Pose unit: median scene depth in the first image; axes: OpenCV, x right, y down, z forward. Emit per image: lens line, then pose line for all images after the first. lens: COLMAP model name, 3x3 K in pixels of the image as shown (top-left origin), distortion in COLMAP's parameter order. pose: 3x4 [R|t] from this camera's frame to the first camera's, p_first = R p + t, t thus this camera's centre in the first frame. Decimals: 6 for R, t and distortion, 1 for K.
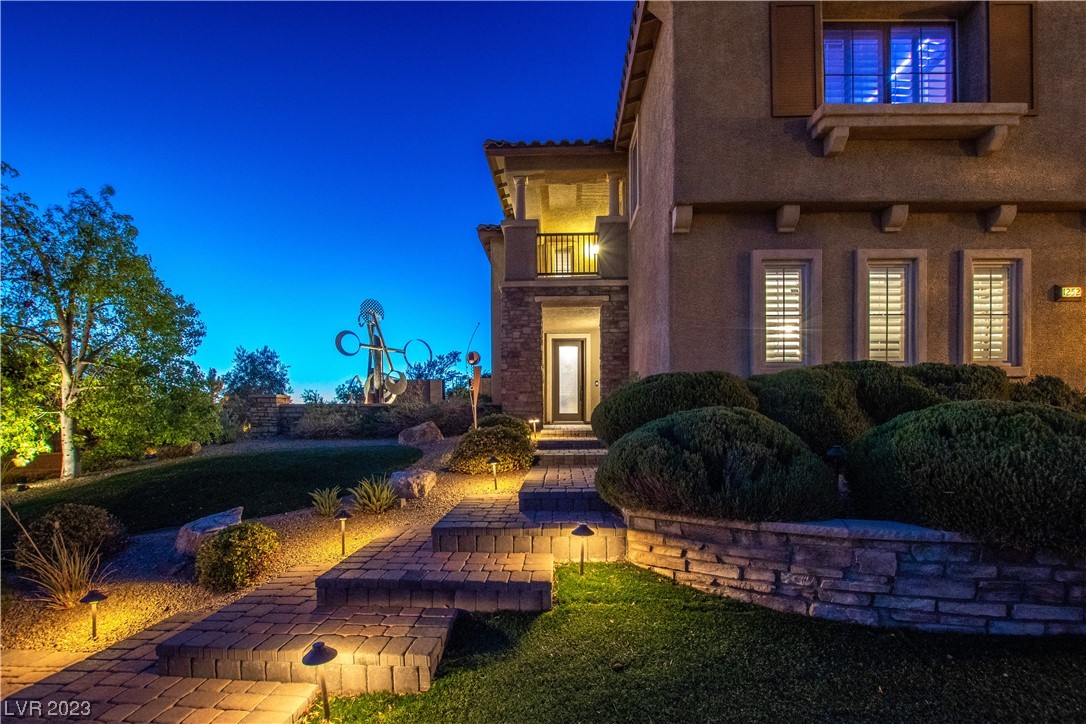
lens RADIAL K [[479.2, 0, 549.6], [0, 479.2, 358.8], [0, 0, 1]] dist [-0.017629, 0.001444]
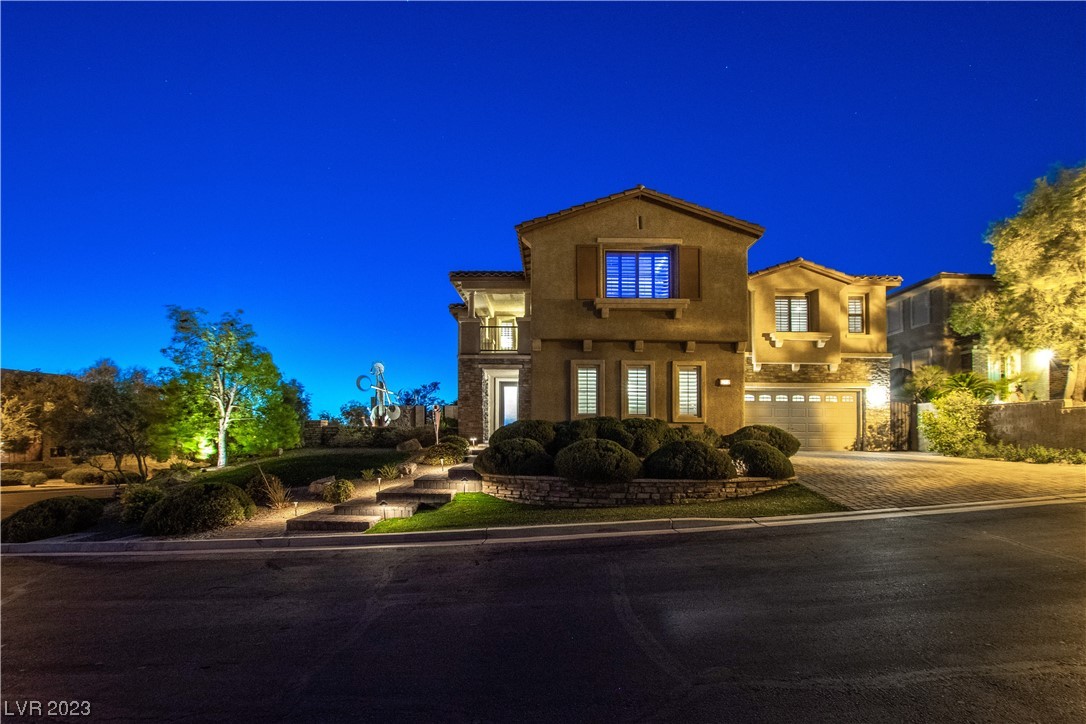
lens RADIAL K [[479.2, 0, 539.5], [0, 479.2, 373.3], [0, 0, 1]] dist [-0.017629, 0.001444]
pose [[0.999878, 0.014595, 0.005610, 0.278419], [-0.014629, 0.999874, 0.006169, -0.179846], [-0.005519, -0.006251, 0.999965, -1.078892]]
